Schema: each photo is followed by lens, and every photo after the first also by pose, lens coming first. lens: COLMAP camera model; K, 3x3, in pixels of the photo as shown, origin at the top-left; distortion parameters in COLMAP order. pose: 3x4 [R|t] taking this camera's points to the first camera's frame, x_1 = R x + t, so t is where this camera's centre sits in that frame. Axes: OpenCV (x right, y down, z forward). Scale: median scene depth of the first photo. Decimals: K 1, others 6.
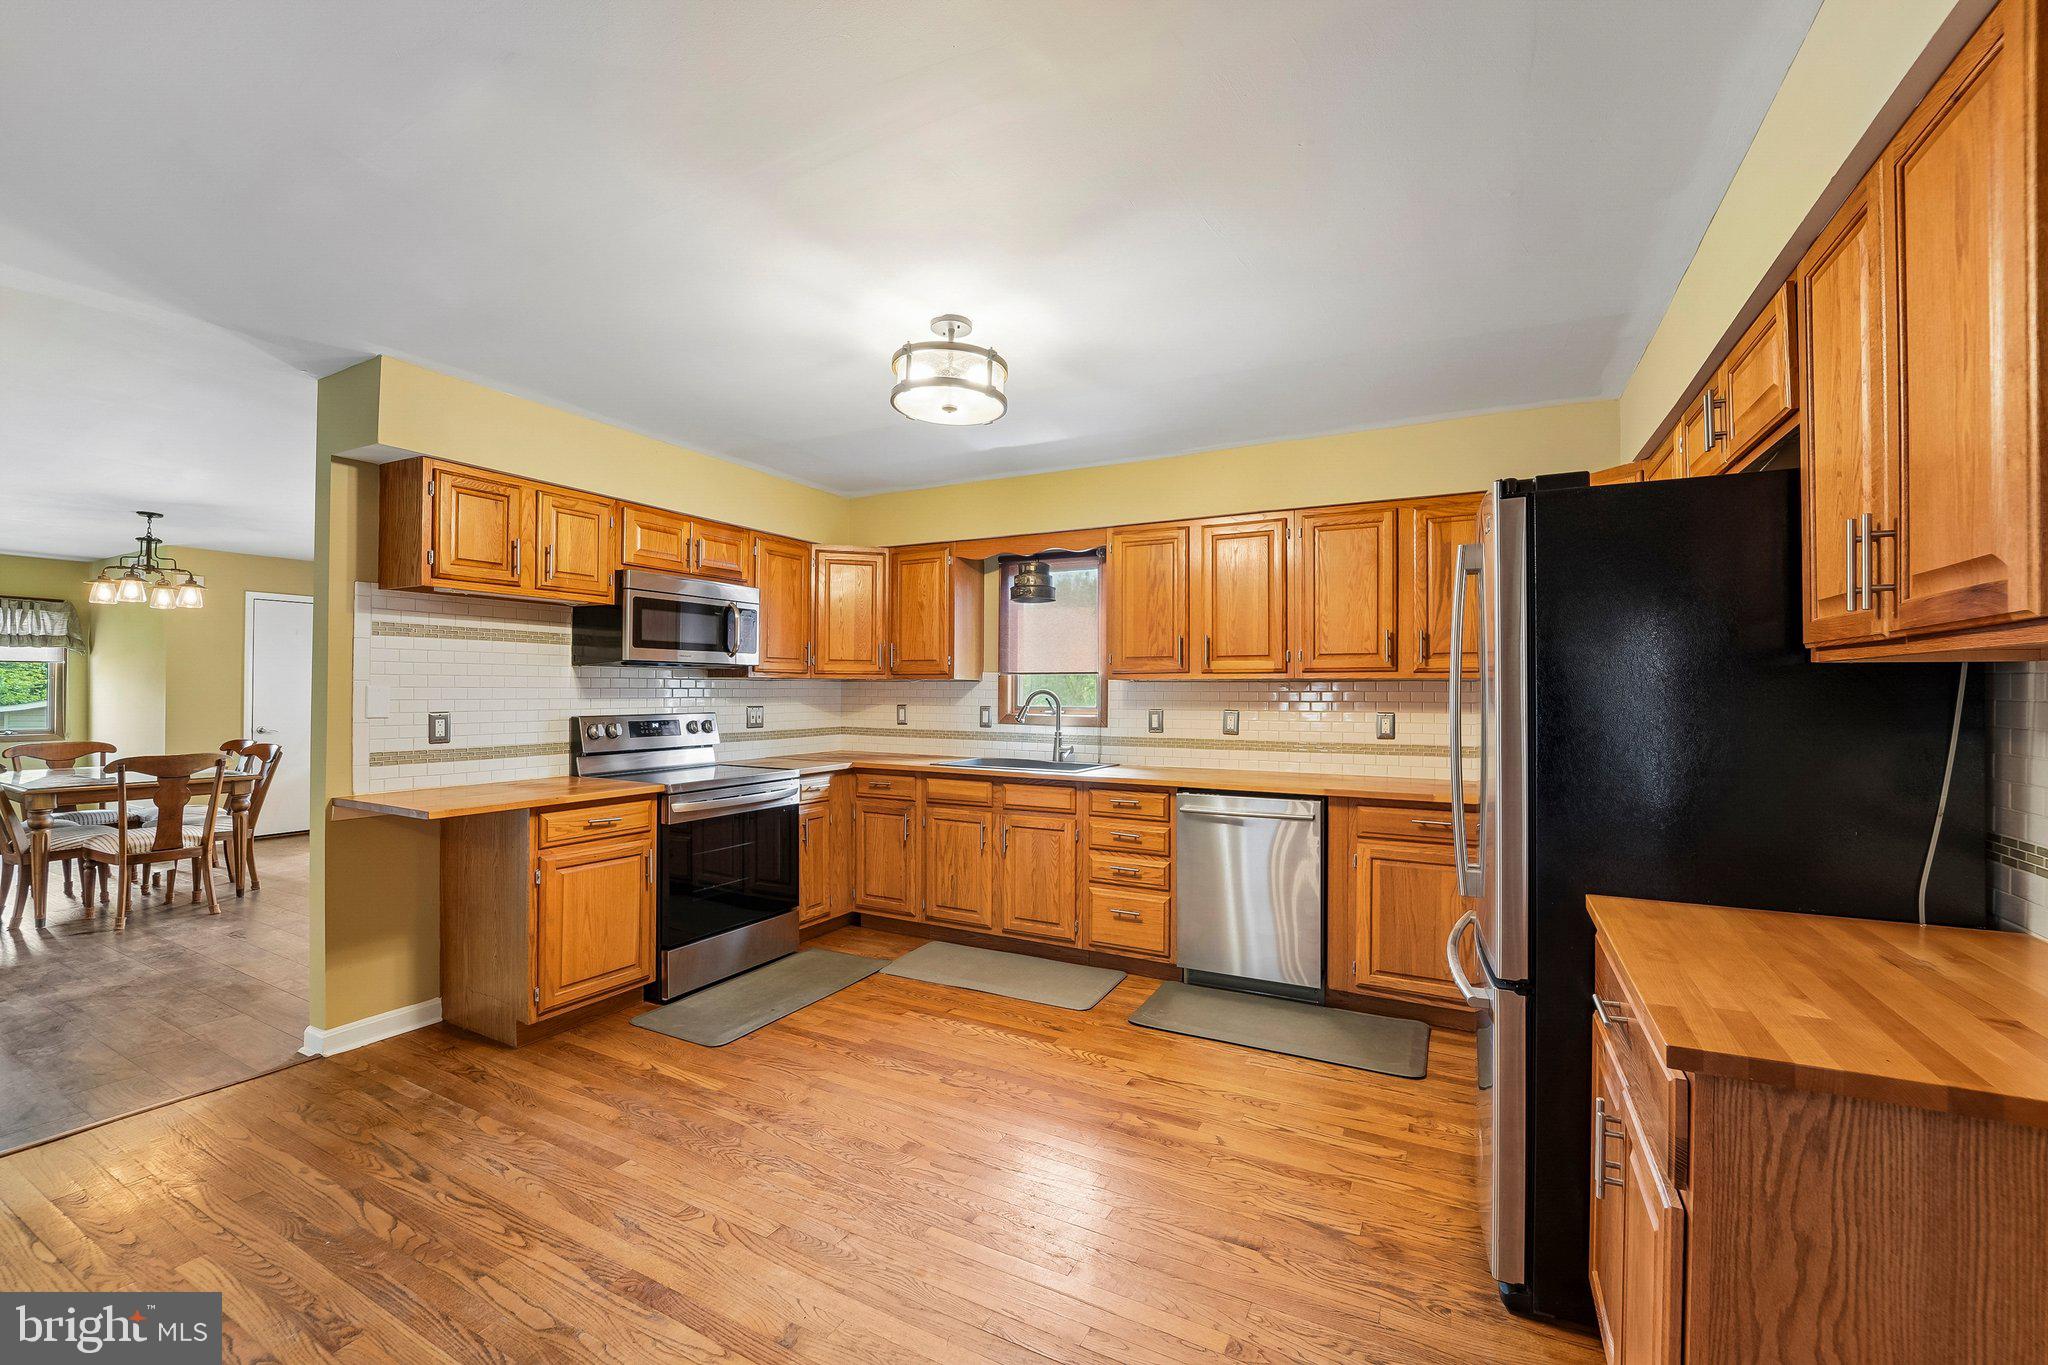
lens RADIAL K [[832.8, 0, 1048.6], [0, 832.8, 691.2], [0, 0, 1]] dist [-0.018805, 0.000150]
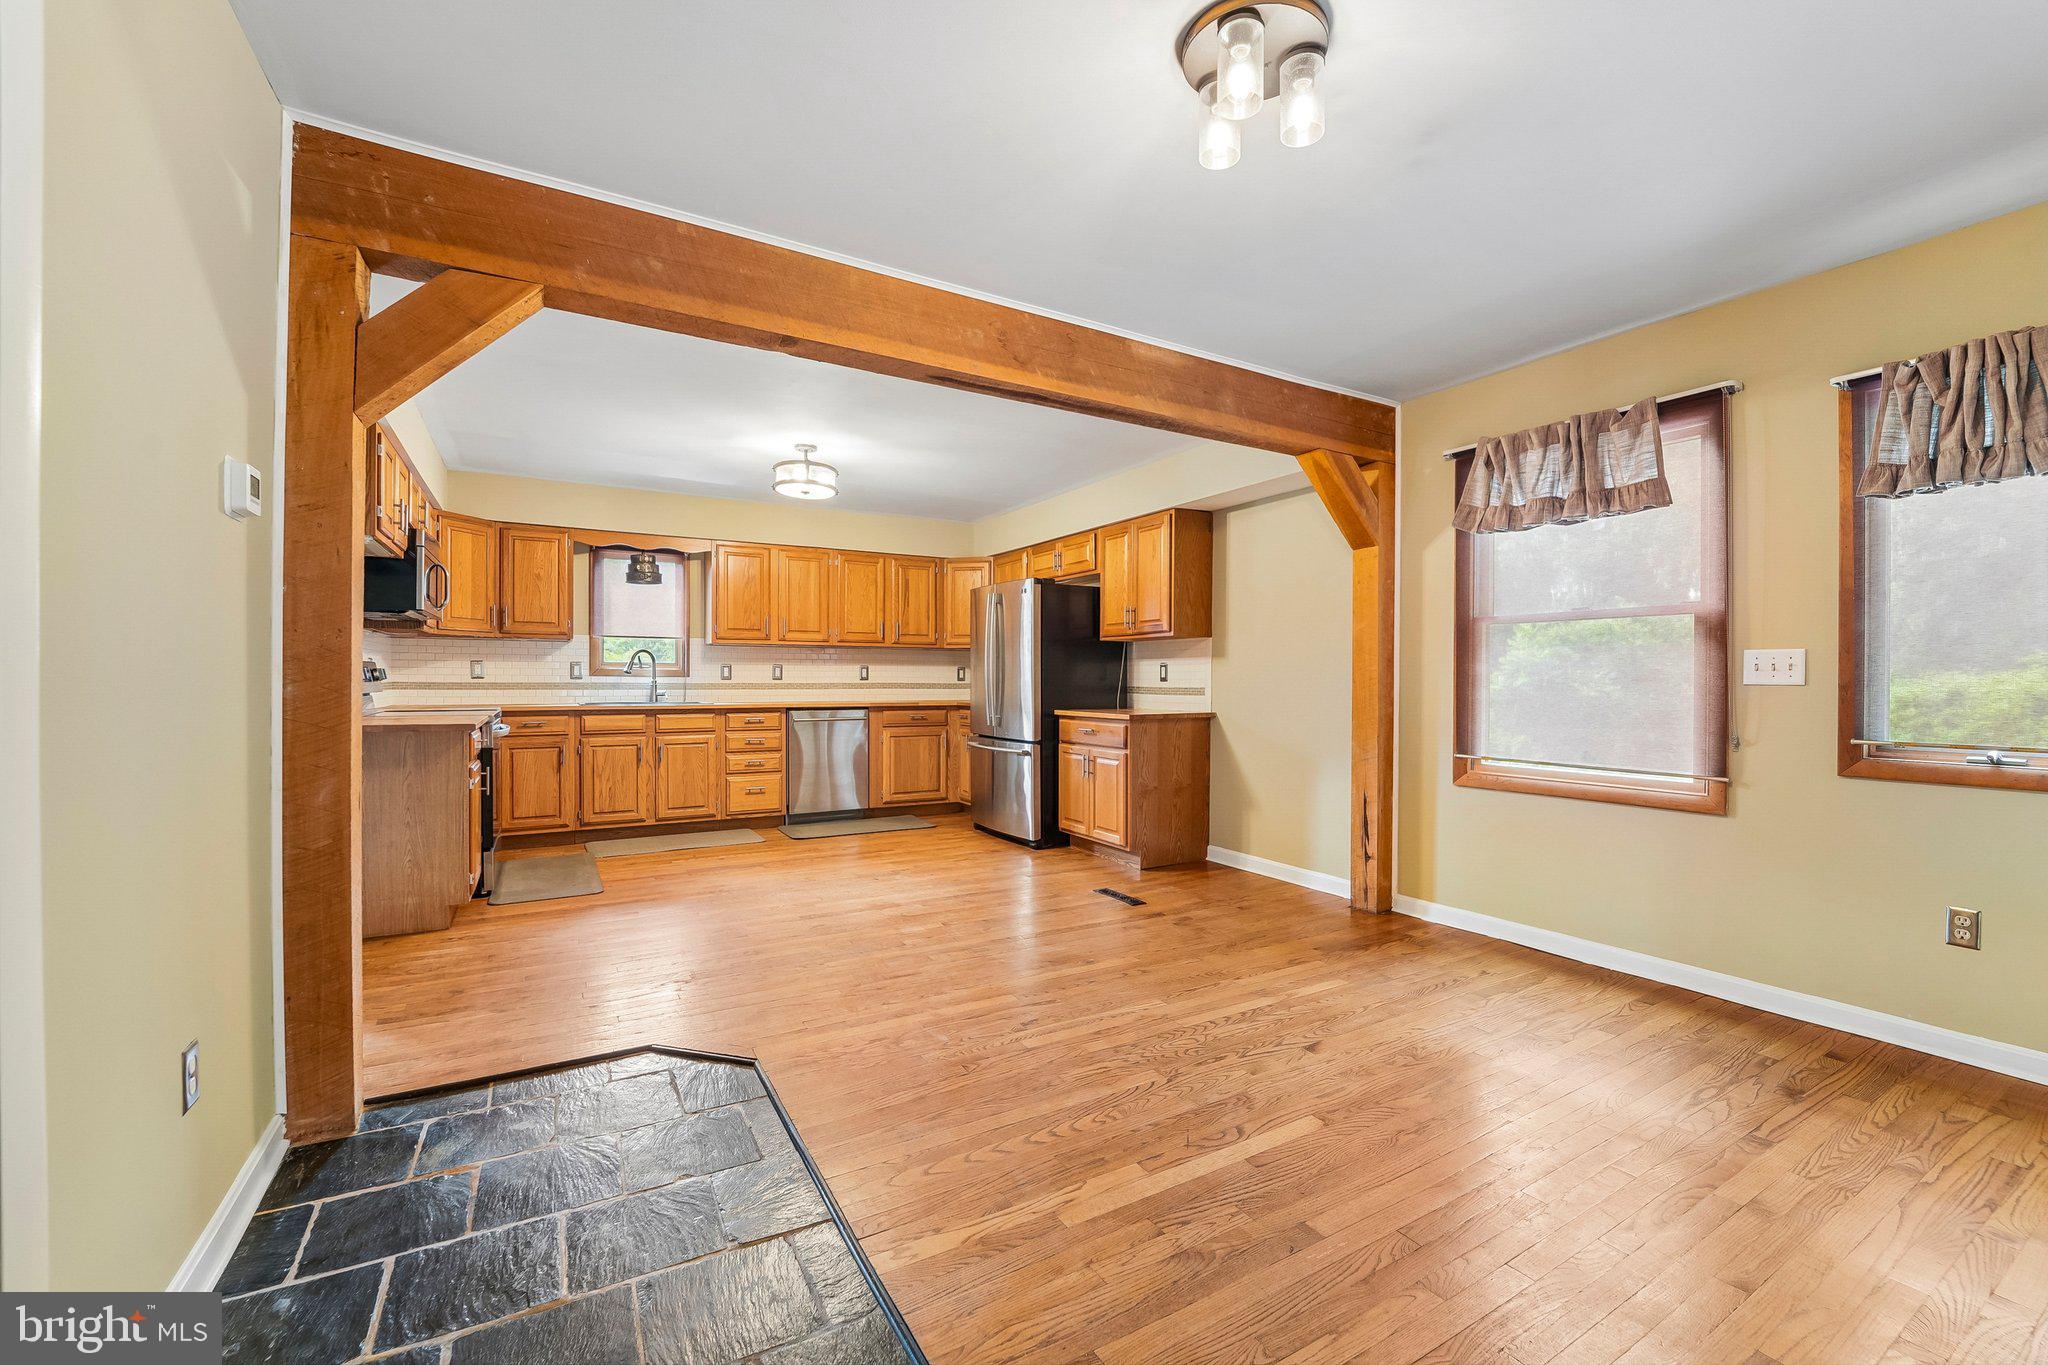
lens RADIAL K [[848.2, 0, 1027.2], [0, 848.2, 677.1], [0, 0, 1]] dist [0.000254, 0.000086]
pose [[0.540773, -0.000830, 0.841168, -0.959140], [0.001363, 0.999999, 0.000110, 0.050897], [-0.841168, 0.001087, 0.540774, -0.307593]]
